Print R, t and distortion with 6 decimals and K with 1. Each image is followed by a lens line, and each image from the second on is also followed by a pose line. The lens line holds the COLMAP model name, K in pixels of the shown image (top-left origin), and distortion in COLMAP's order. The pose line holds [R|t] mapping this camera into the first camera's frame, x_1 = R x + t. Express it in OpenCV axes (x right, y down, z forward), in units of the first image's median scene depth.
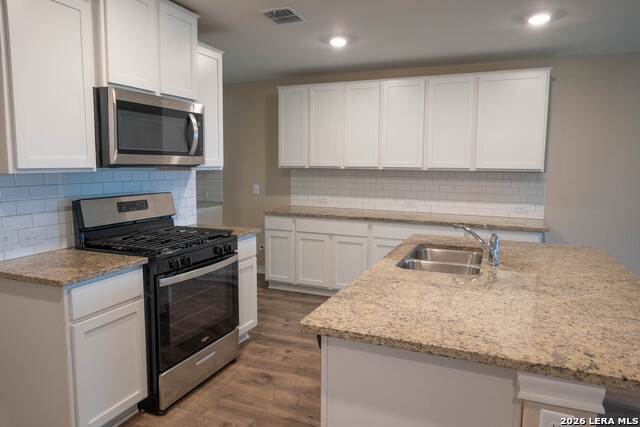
lens RADIAL K [[434.7, 0, 319.4], [0, 434.7, 210.7], [0, 0, 1]] dist [0.000222, -0.001254]
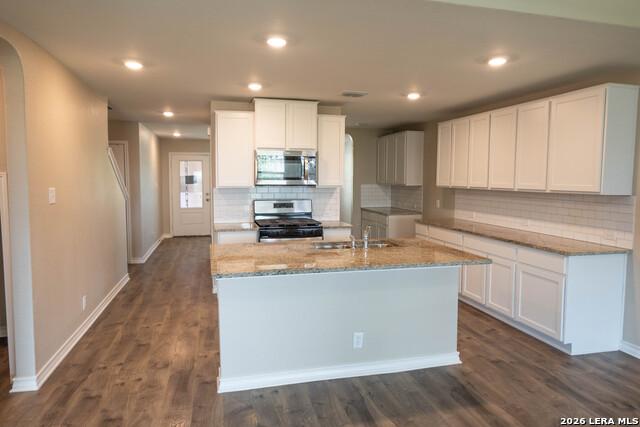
lens RADIAL K [[434.7, 0, 320.0], [0, 434.7, 212.5], [0, 0, 1]] dist [0.000222, -0.001254]
pose [[0.595281, 0.059897, -0.801282, 0.773876], [-0.088877, 0.996007, 0.008425, -0.005876], [0.798587, 0.066200, 0.598228, -0.021457]]
